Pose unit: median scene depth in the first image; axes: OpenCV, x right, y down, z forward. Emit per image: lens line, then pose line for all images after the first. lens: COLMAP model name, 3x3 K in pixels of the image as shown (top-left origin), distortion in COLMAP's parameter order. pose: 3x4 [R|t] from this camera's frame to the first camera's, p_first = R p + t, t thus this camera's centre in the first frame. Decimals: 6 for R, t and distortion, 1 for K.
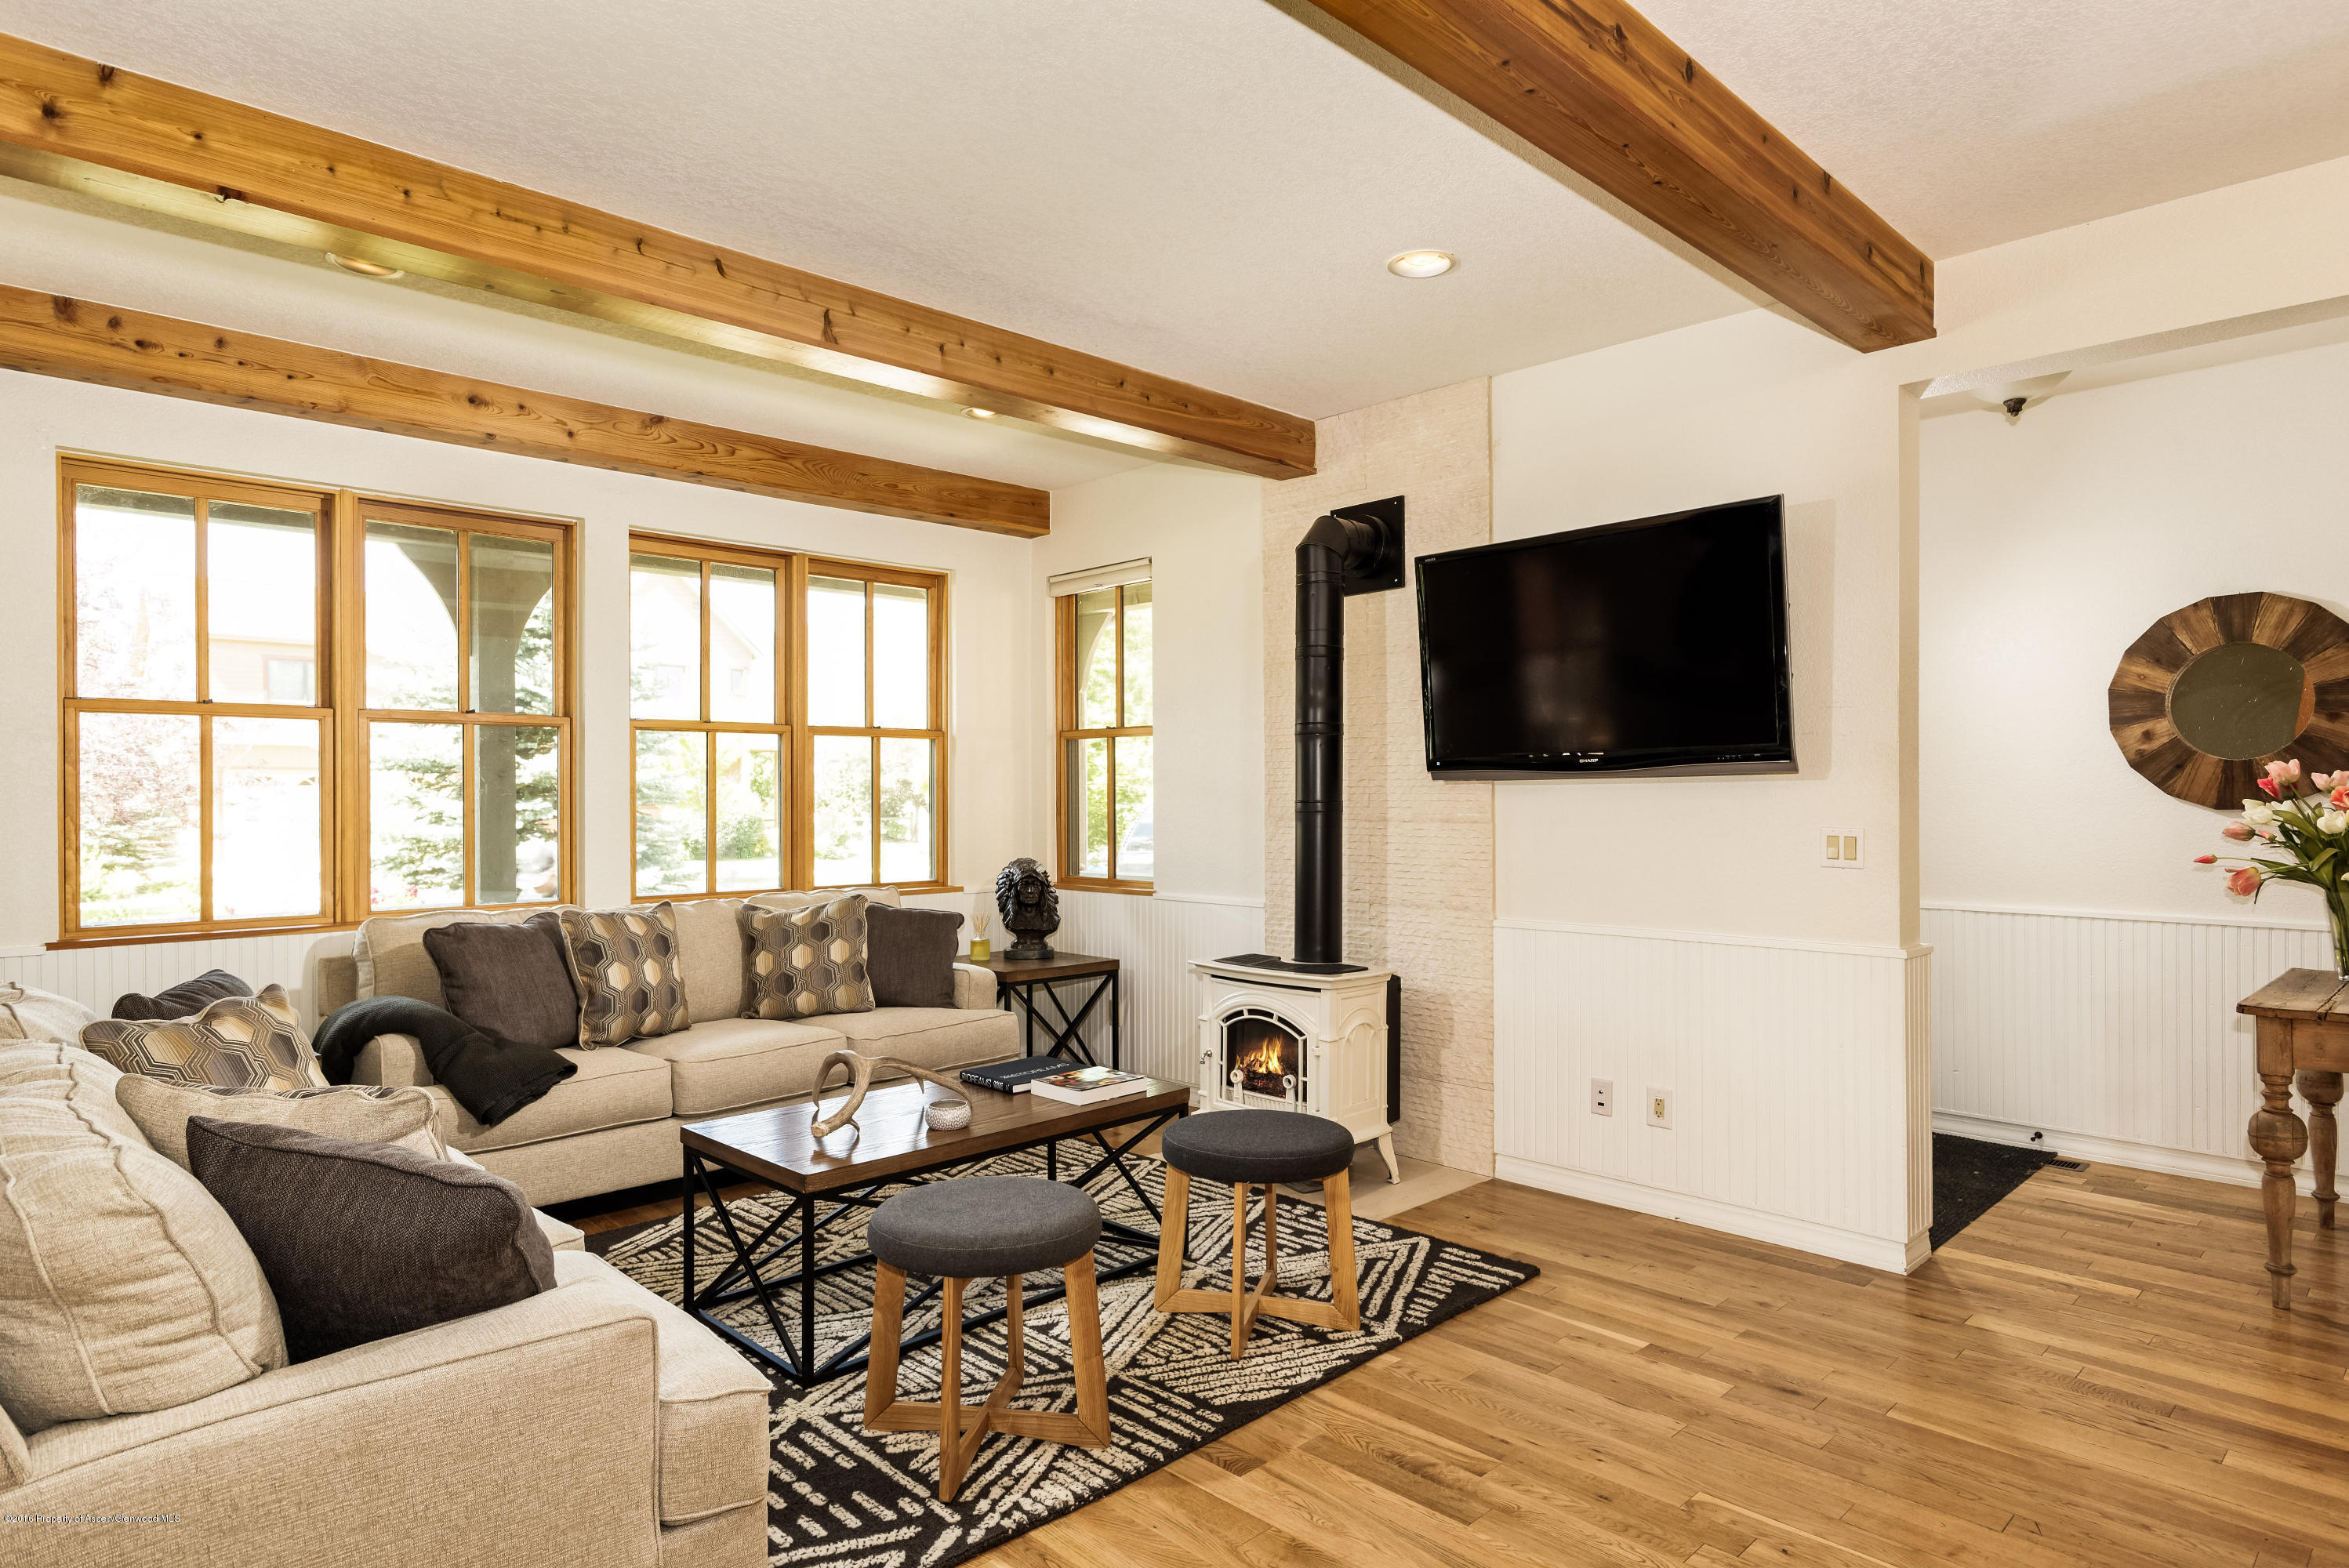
lens RADIAL K [[1327.7, 0, 1185.7], [0, 1327.7, 792.0], [0, 0, 1]] dist [-0.001985, 0.000403]
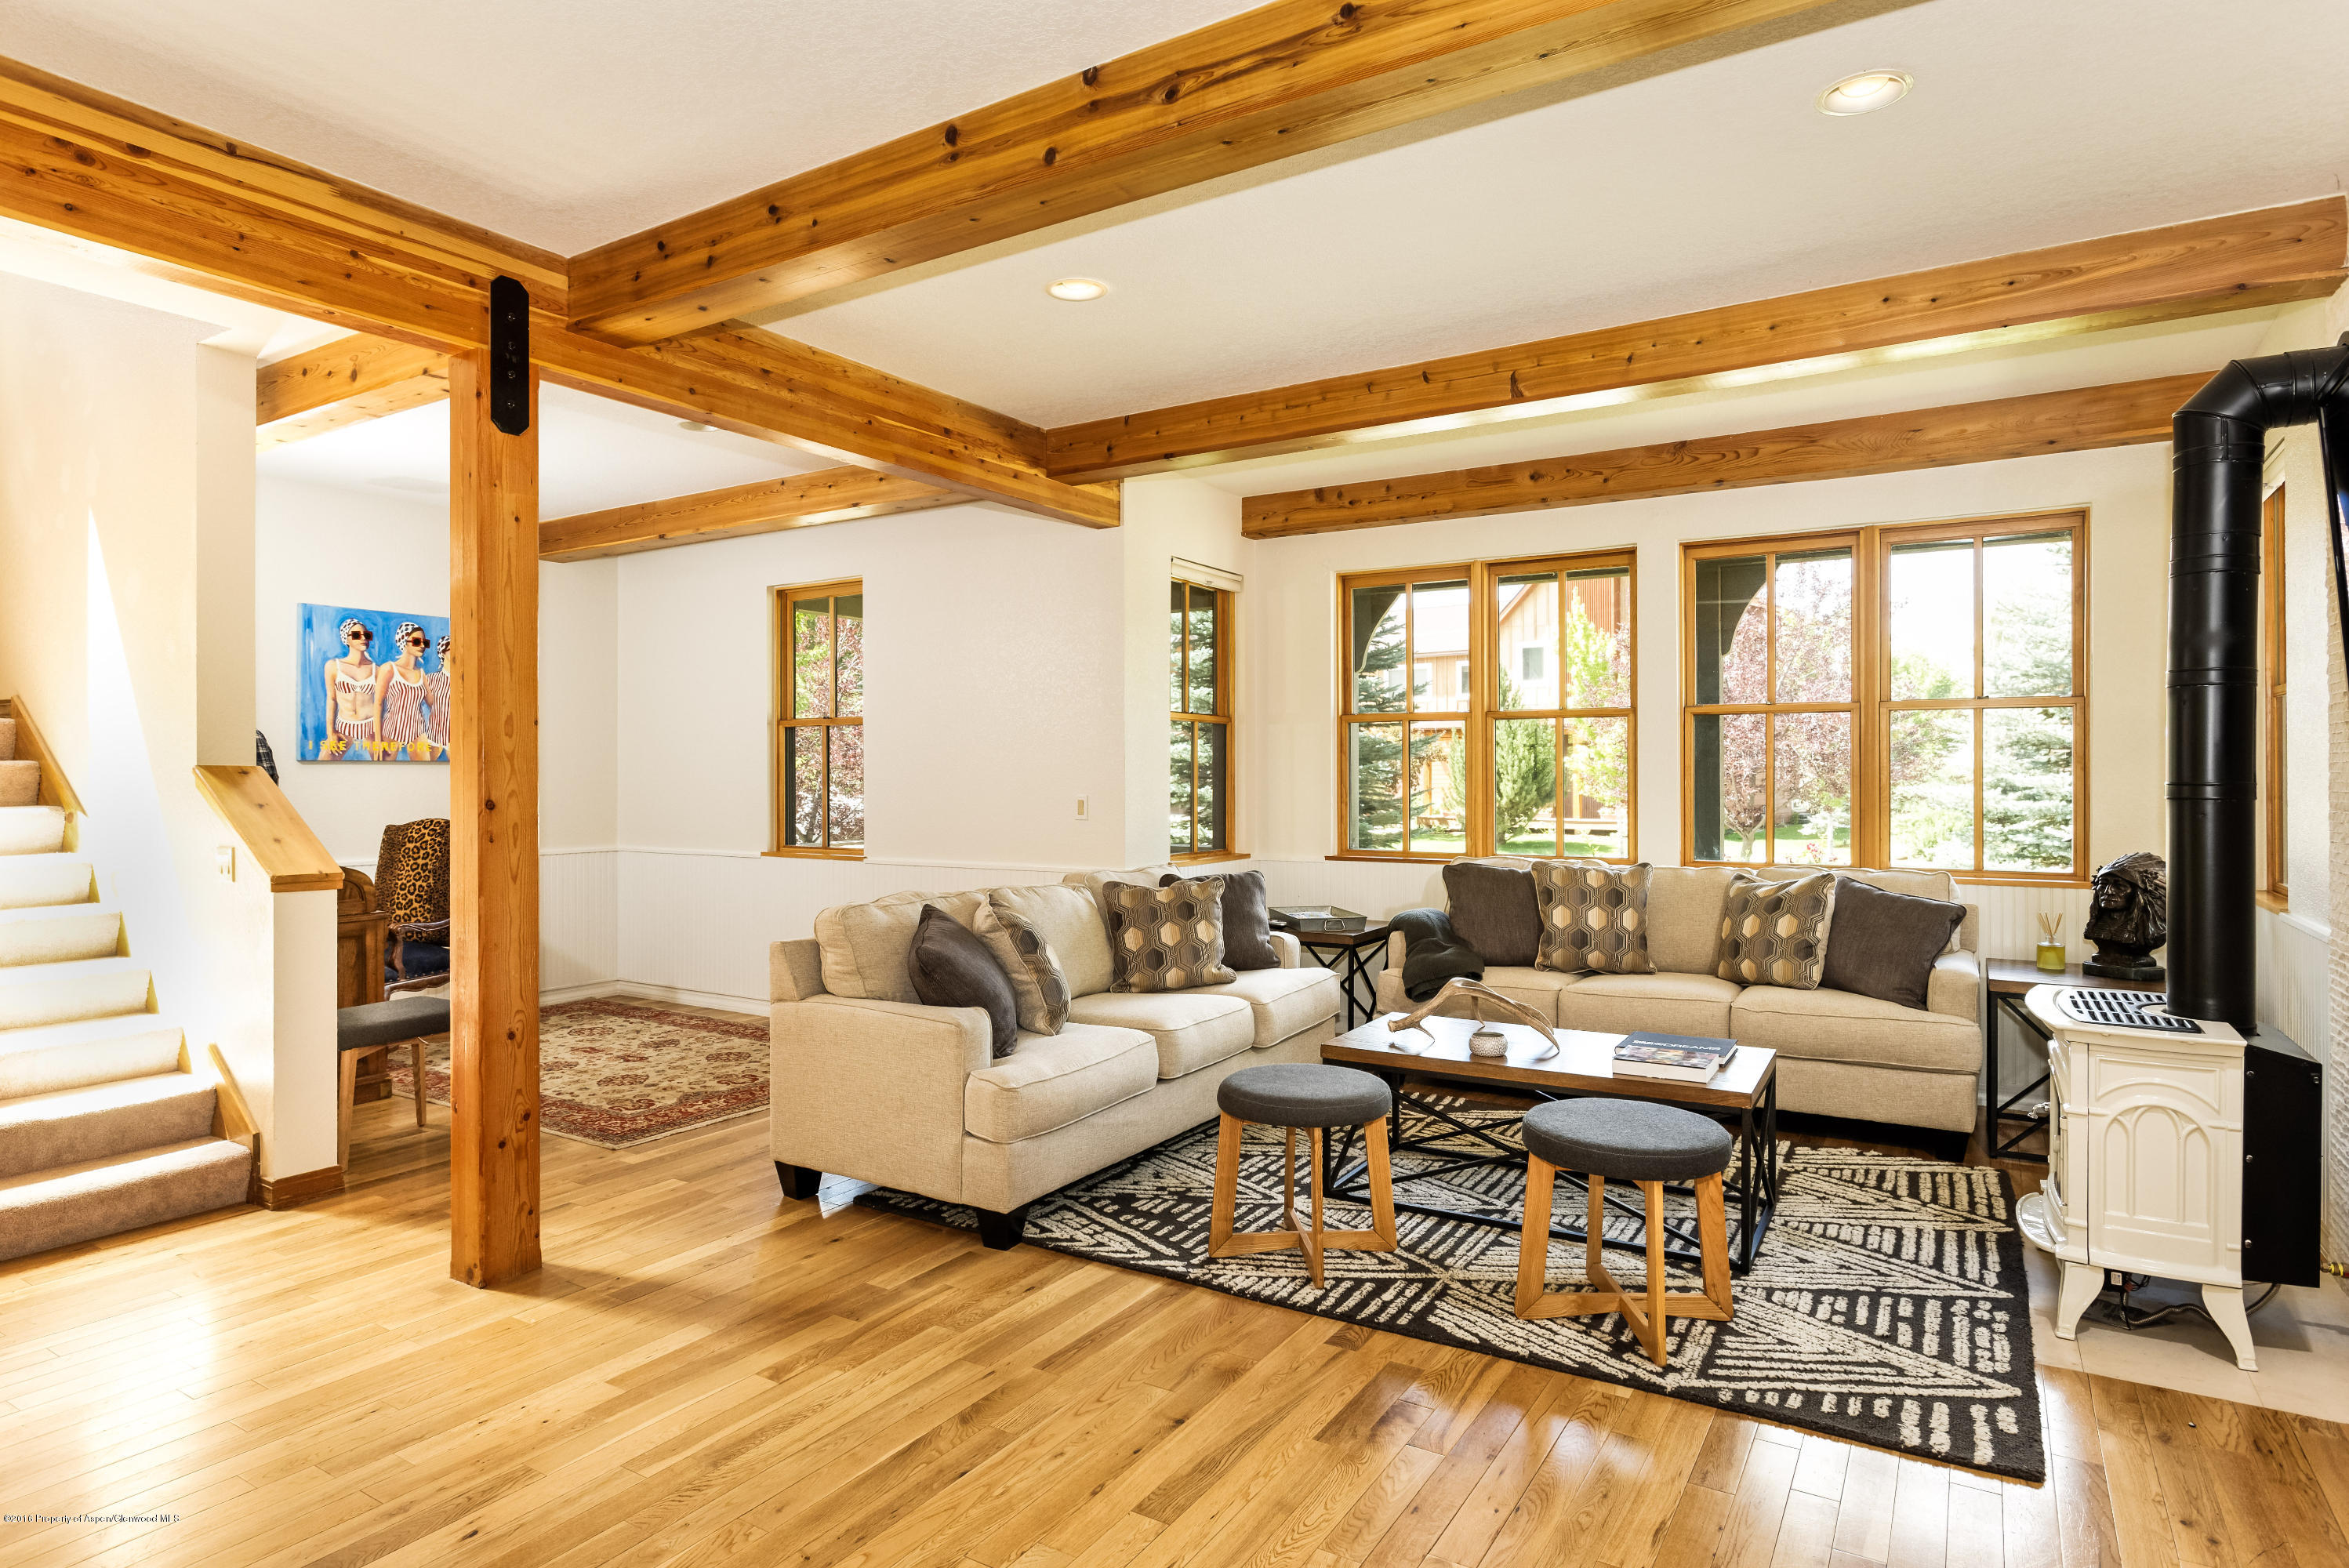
lens RADIAL K [[1298.9, 0, 1174.5], [0, 1298.9, 784.0], [0, 0, 1]] dist [-0.001037, 0.000135]
pose [[0.234791, 0.008638, -0.972007, 0.737209], [0.000249, 0.999960, 0.008947, 0.002277], [0.972046, -0.002343, 0.234780, 0.387506]]
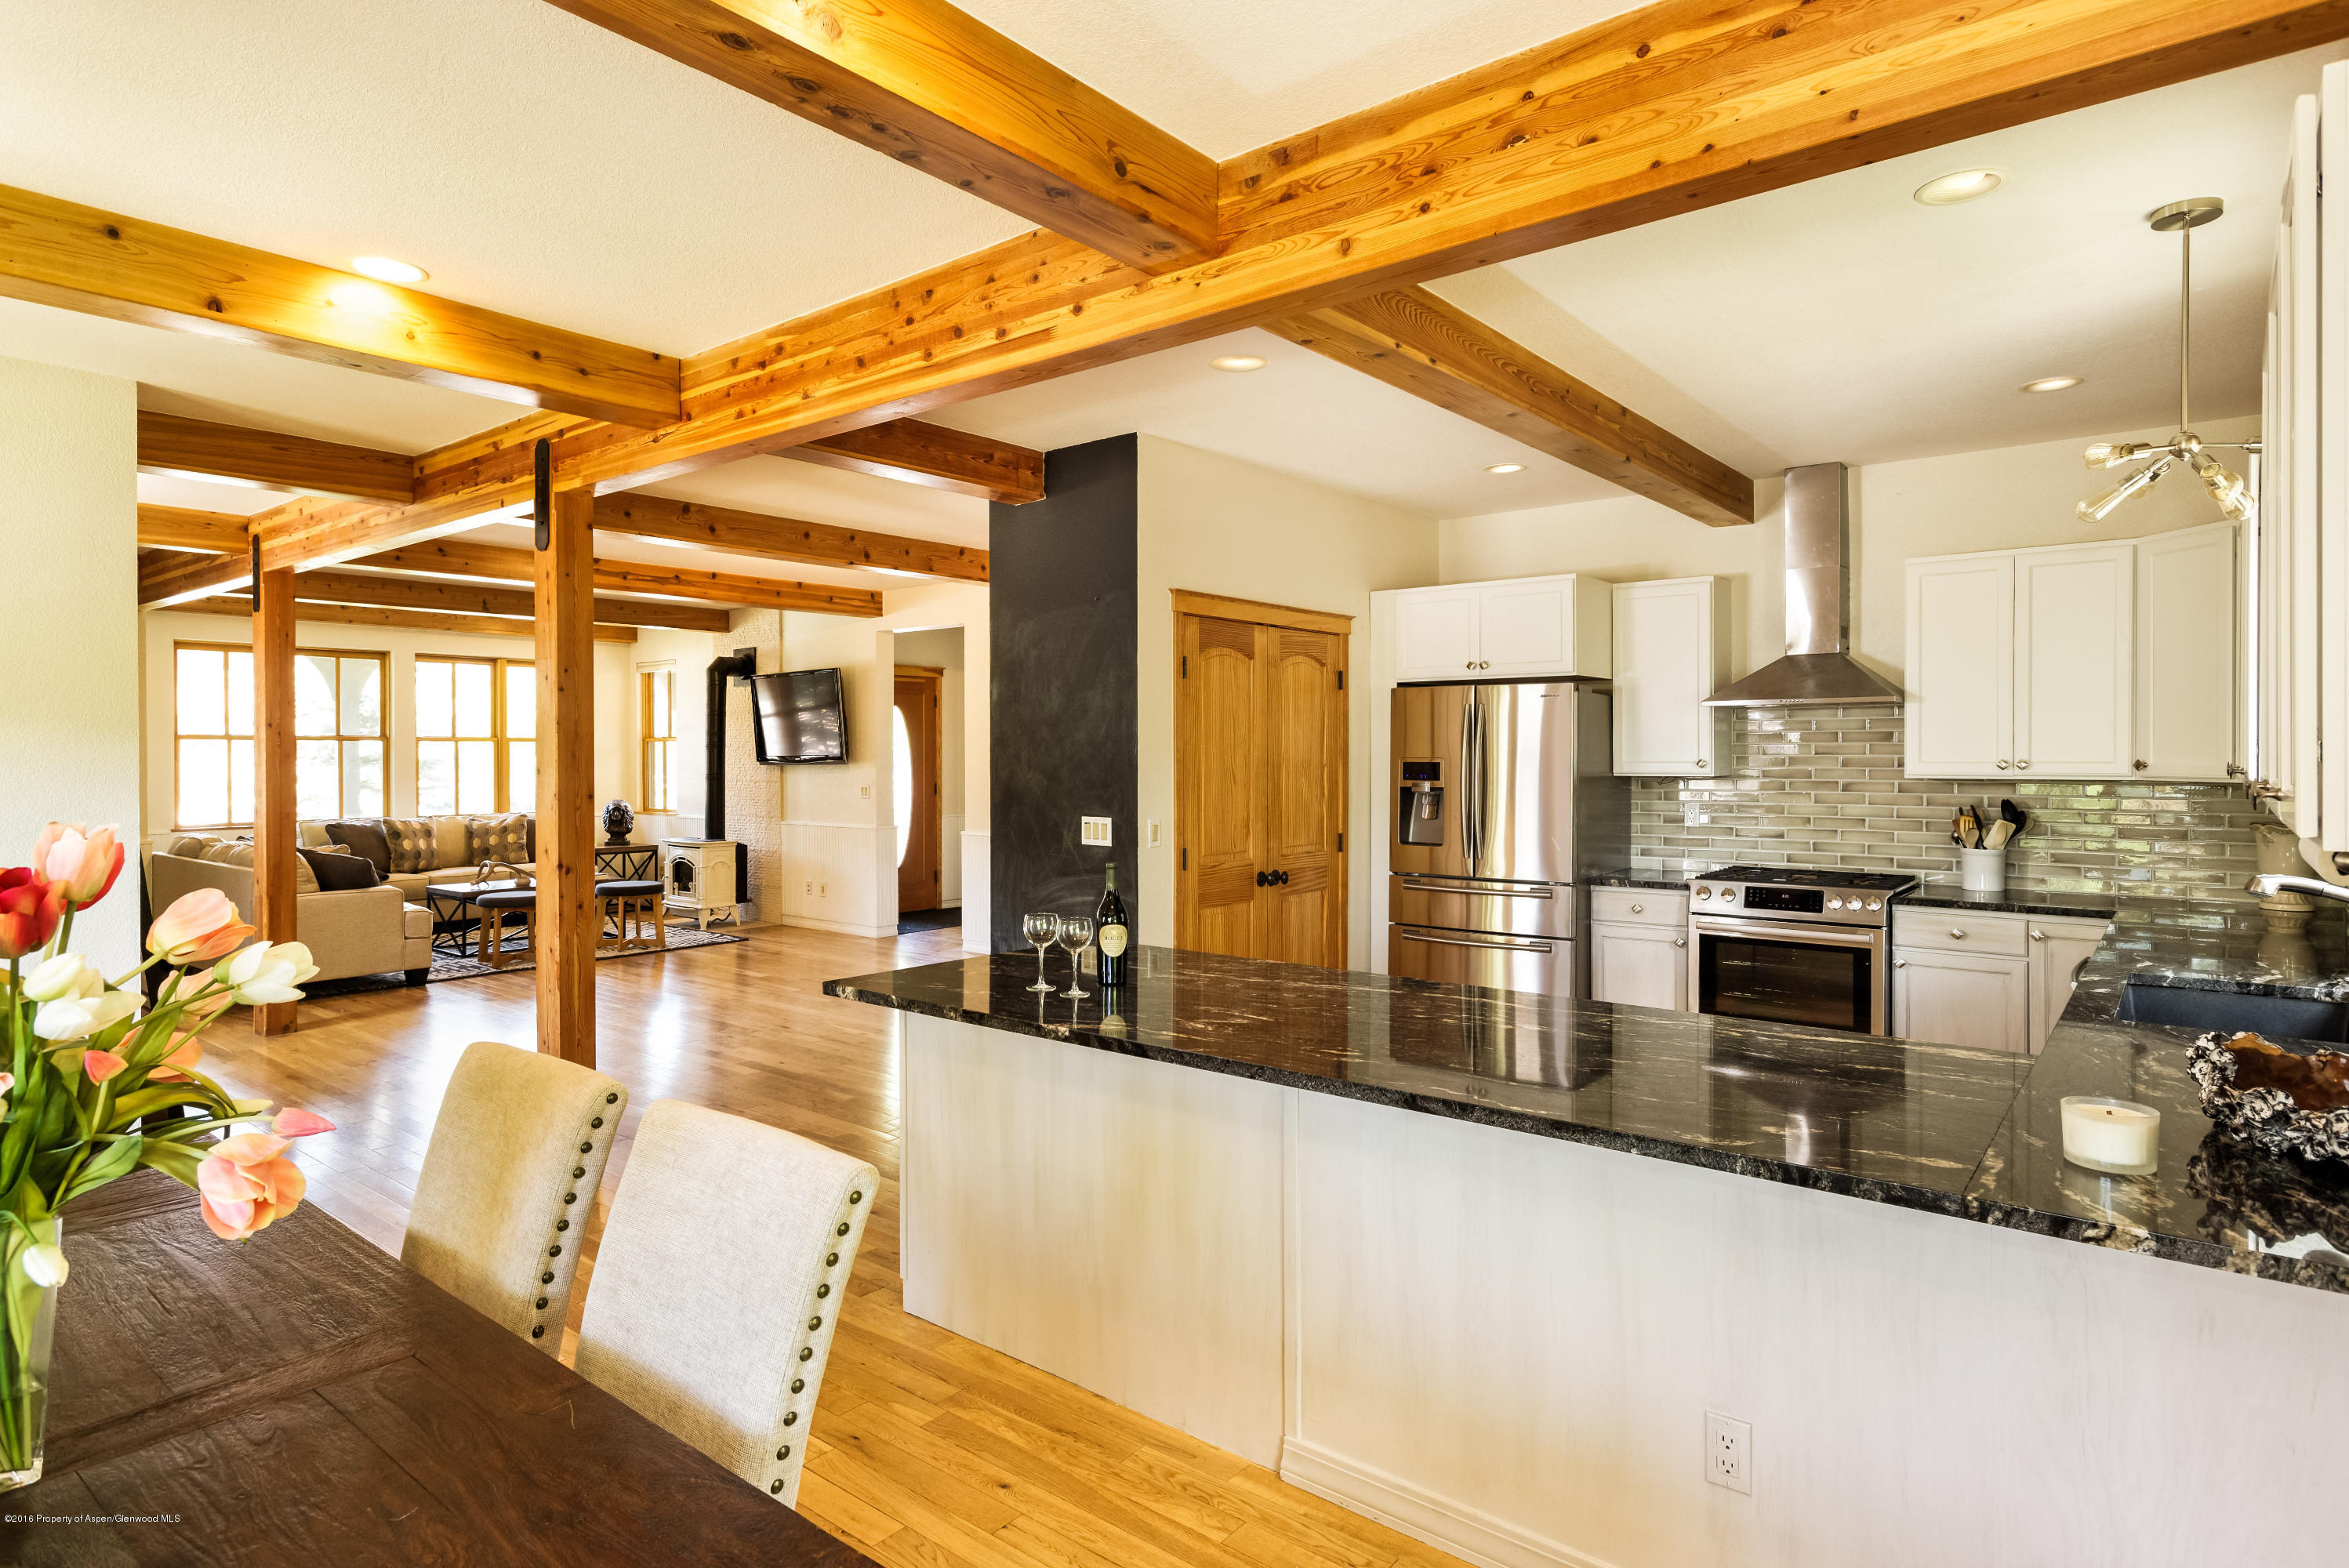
lens RADIAL K [[1232.9, 0, 1170.8], [0, 1232.9, 766.2], [0, 0, 1]] dist [-0.001125, -0.001170]
pose [[0.992416, -0.000905, 0.122919, 0.772947], [-0.000603, 0.999925, 0.012228, -0.041702], [-0.122921, -0.012209, 0.992341, -1.601641]]
